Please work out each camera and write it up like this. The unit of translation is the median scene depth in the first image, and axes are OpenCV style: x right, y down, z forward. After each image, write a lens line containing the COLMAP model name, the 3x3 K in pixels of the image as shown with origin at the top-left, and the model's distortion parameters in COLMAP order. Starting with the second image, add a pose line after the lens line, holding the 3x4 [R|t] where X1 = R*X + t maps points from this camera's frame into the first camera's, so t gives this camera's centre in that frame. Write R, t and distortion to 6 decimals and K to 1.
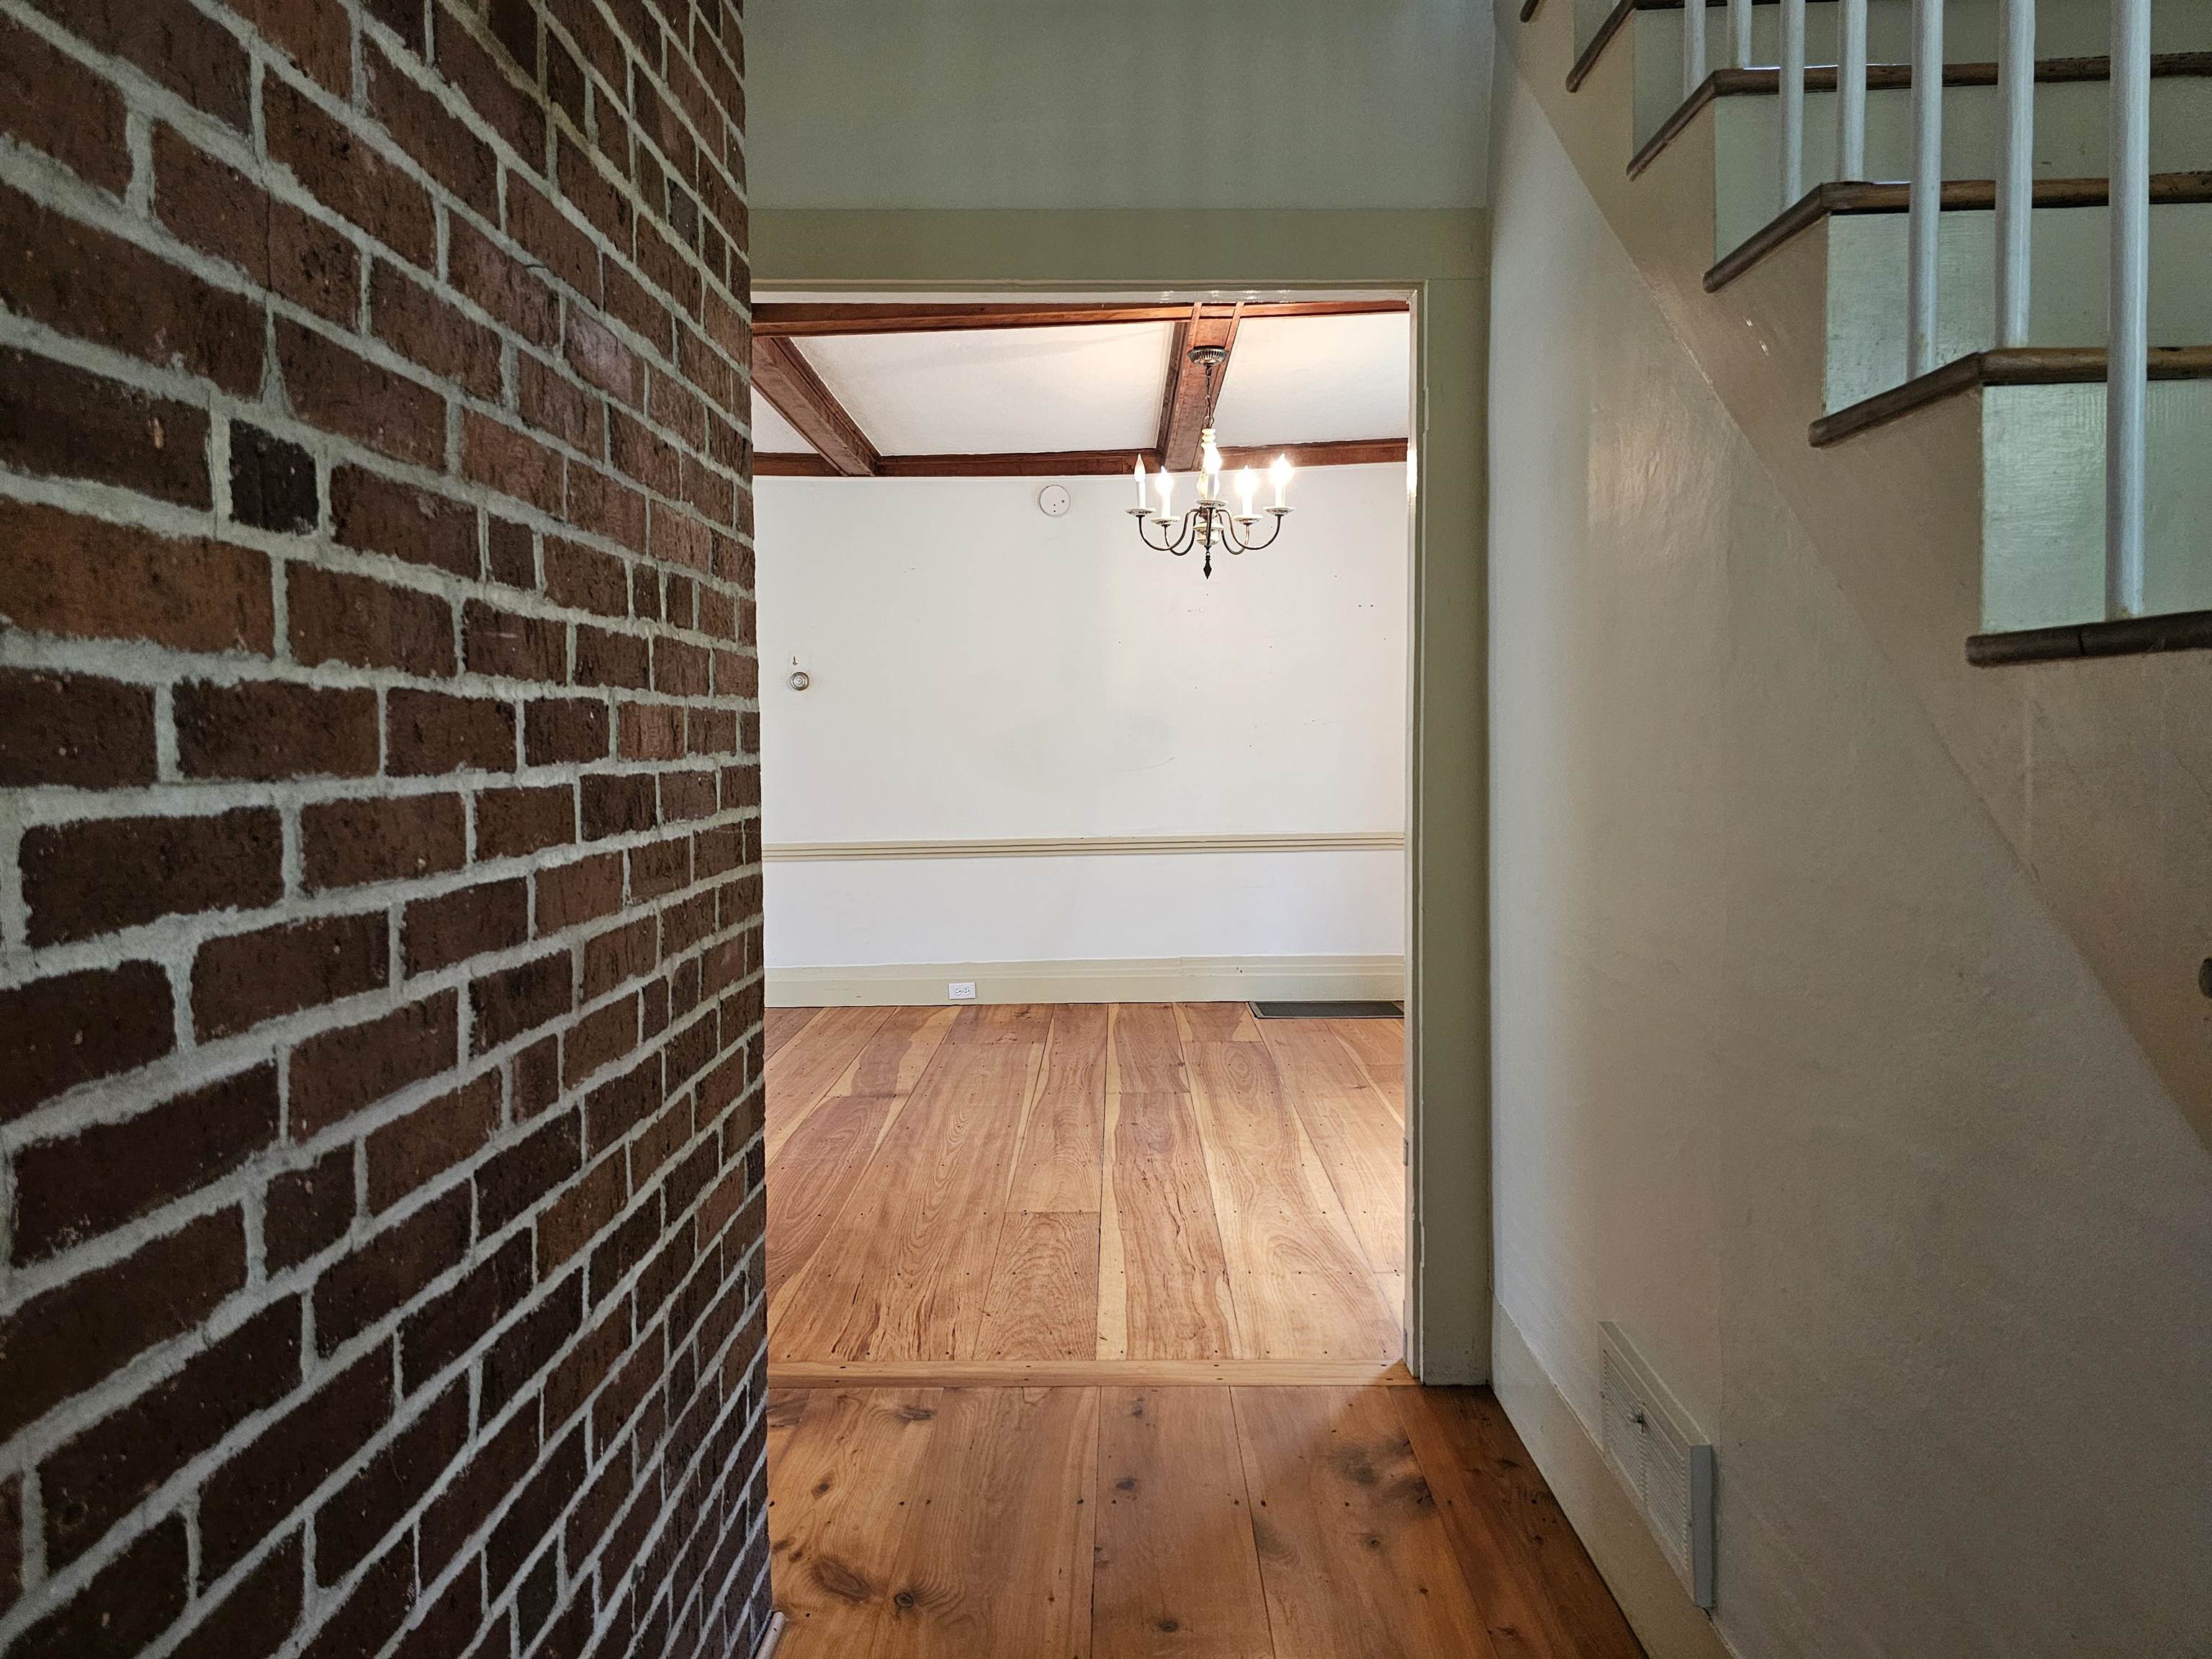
lens RADIAL K [[1531.7, 0, 1112.7], [0, 1531.7, 818.8], [0, 0, 1]] dist [0.074084, -0.010066]
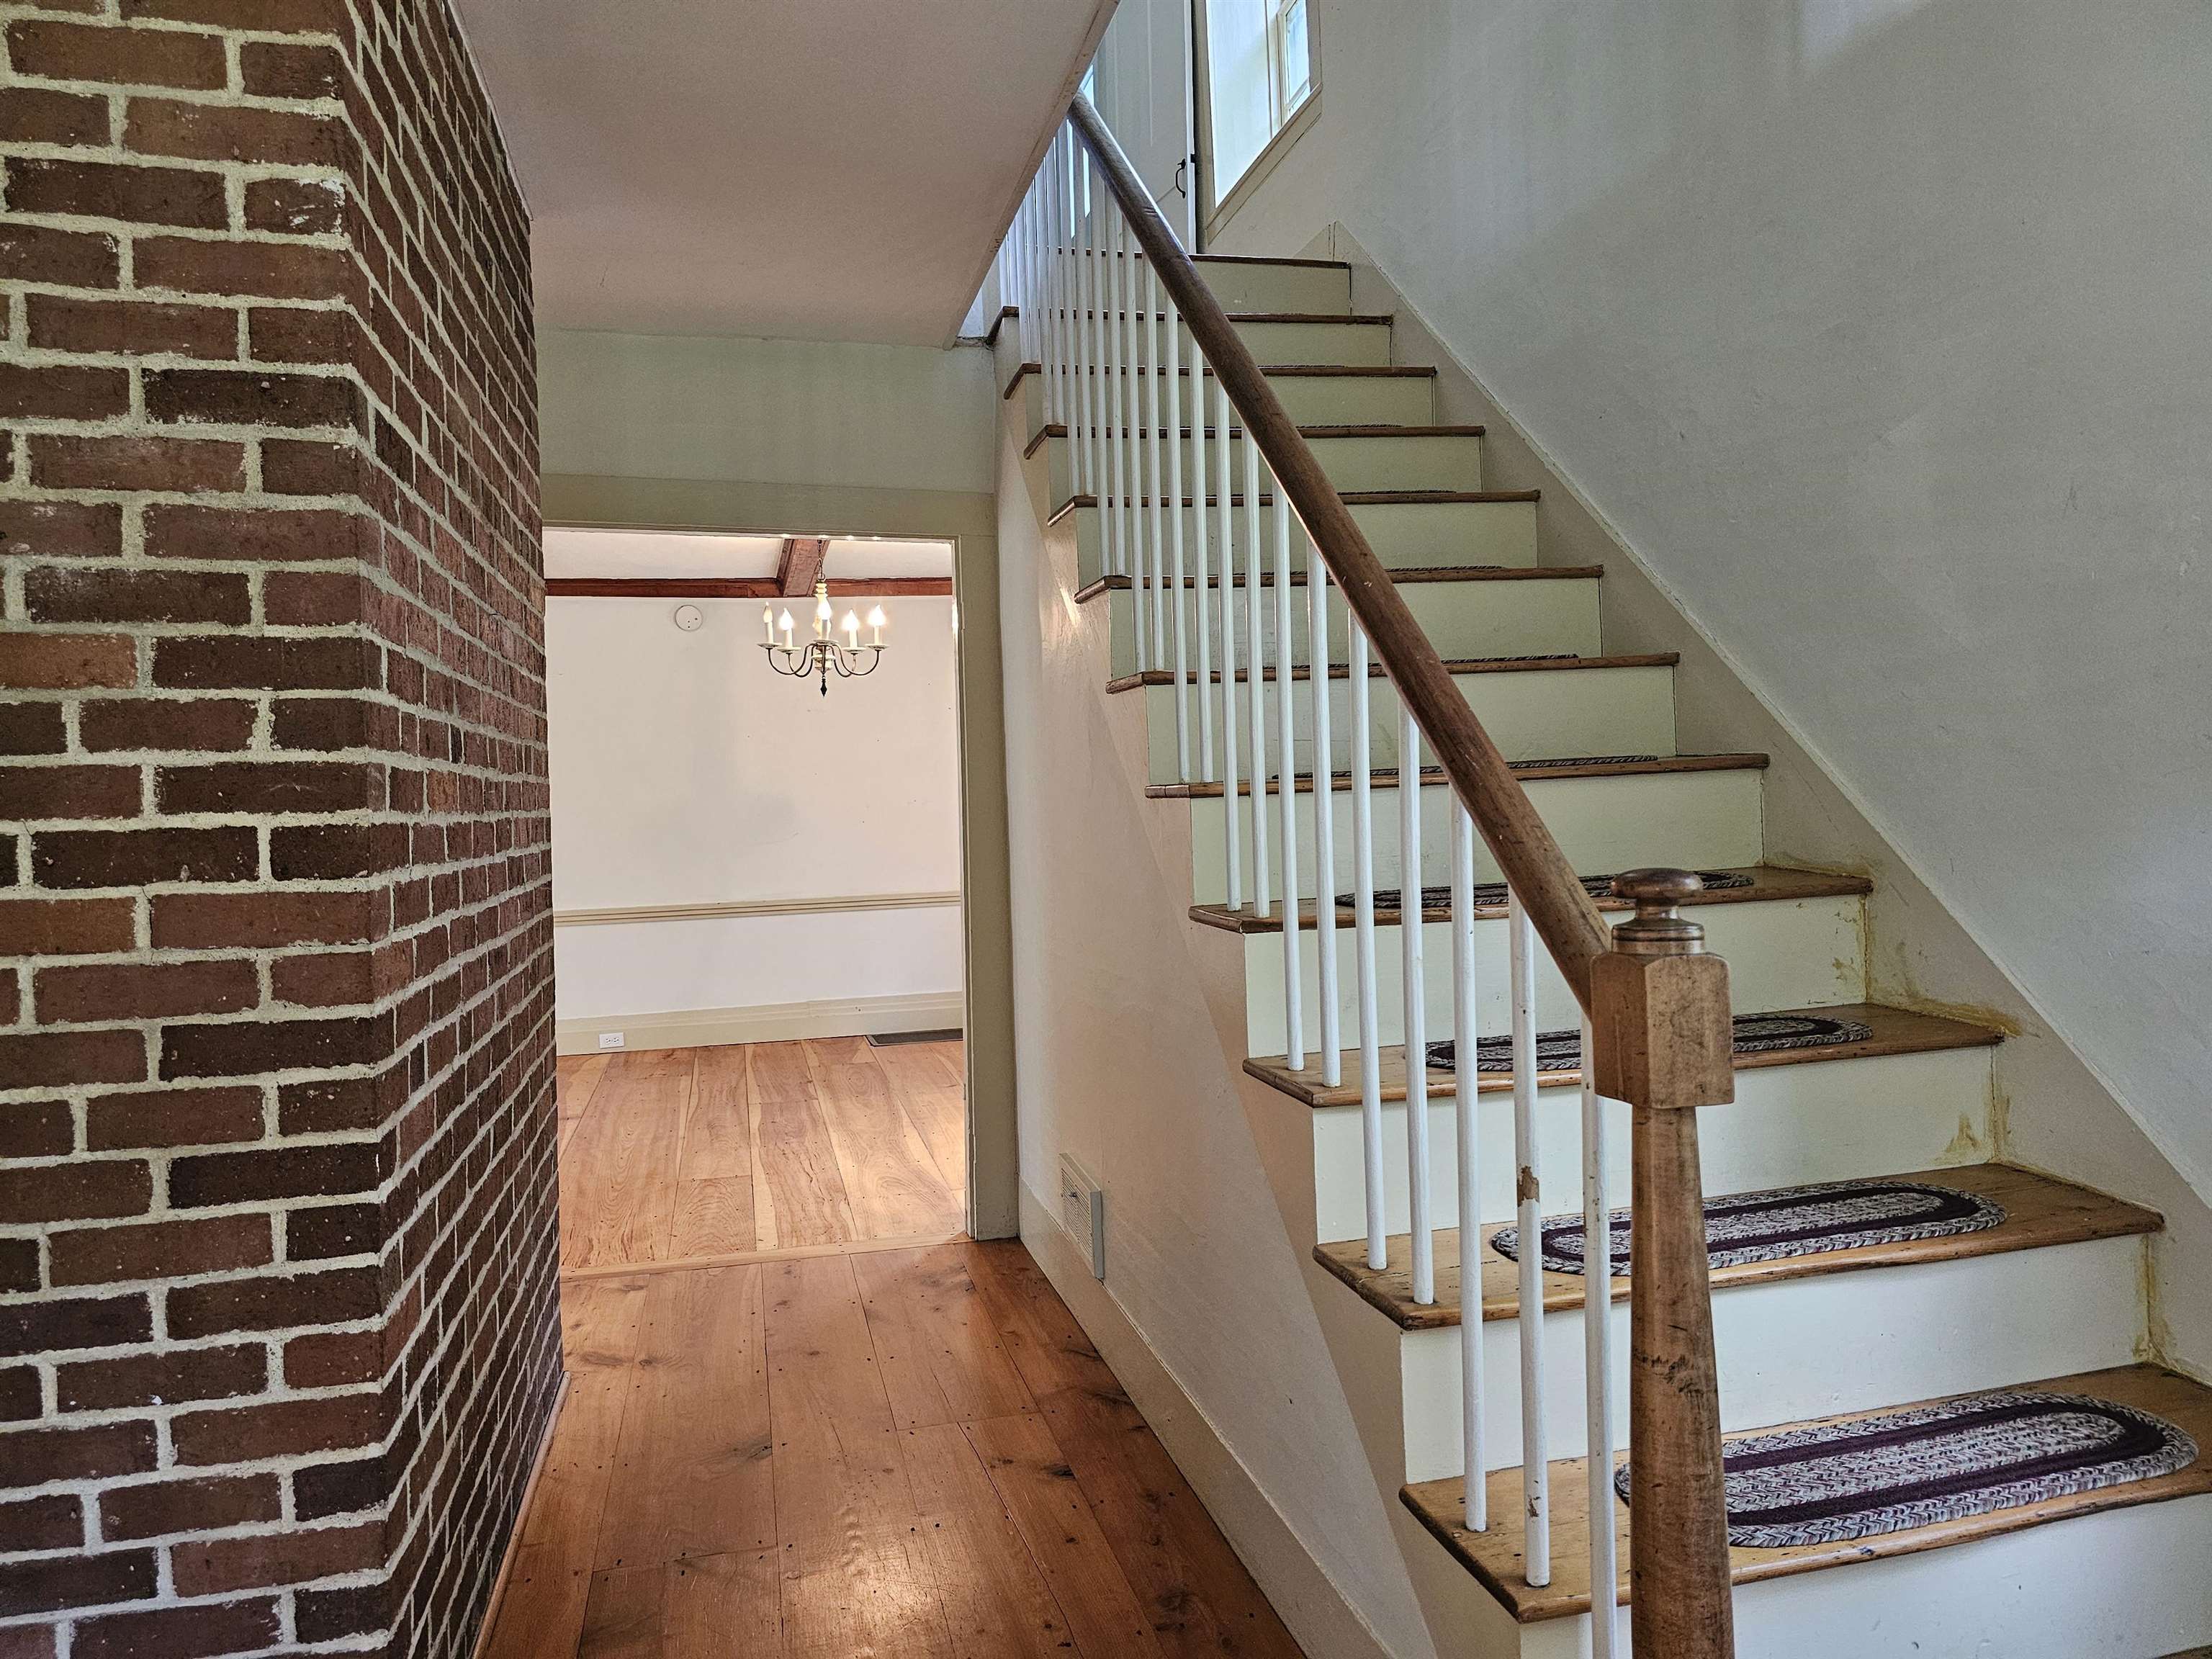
lens RADIAL K [[1531.7, 0, 1102.0], [0, 1531.7, 819.8], [0, 0, 1]] dist [0.074084, -0.010066]
pose [[0.971037, -0.018499, 0.238213, -0.030149], [0.028976, 0.998757, -0.040555, 0.010776], [-0.237167, 0.046283, 0.970366, -0.449545]]
